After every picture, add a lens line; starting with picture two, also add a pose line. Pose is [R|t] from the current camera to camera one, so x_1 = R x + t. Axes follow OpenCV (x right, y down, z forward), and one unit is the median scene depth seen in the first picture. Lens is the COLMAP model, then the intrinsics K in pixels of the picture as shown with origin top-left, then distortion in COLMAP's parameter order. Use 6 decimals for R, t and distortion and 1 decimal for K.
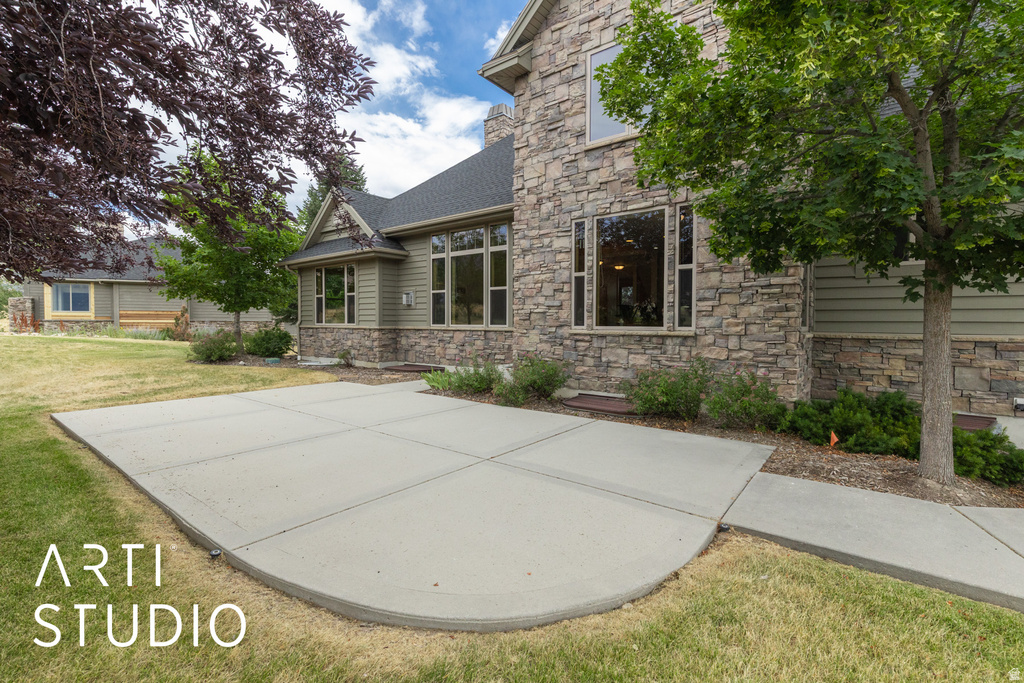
lens RADIAL K [[469.2, 0, 482.9], [0, 469.2, 331.7], [0, 0, 1]] dist [0.014352, -0.003010]
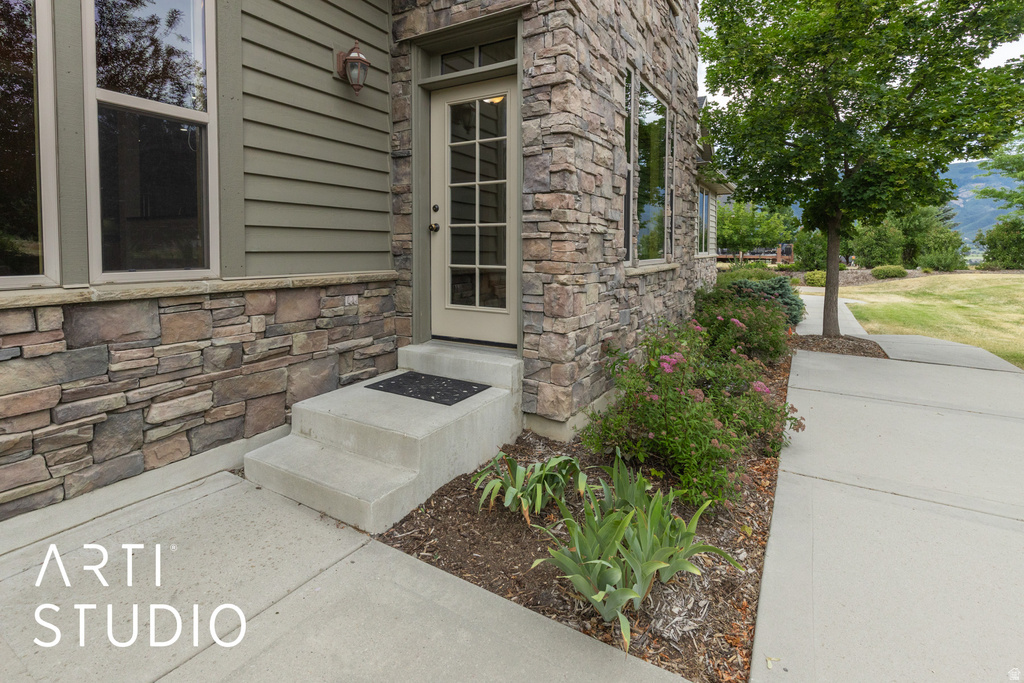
lens RADIAL K [[469.2, 0, 529.9], [0, 469.2, 265.3], [0, 0, 1]] dist [0.014352, -0.003010]
pose [[-0.180641, -0.043889, 0.982569, -0.297378], [0.015472, 0.998753, 0.047456, -0.033247], [-0.983427, 0.023775, -0.179737, 1.146232]]
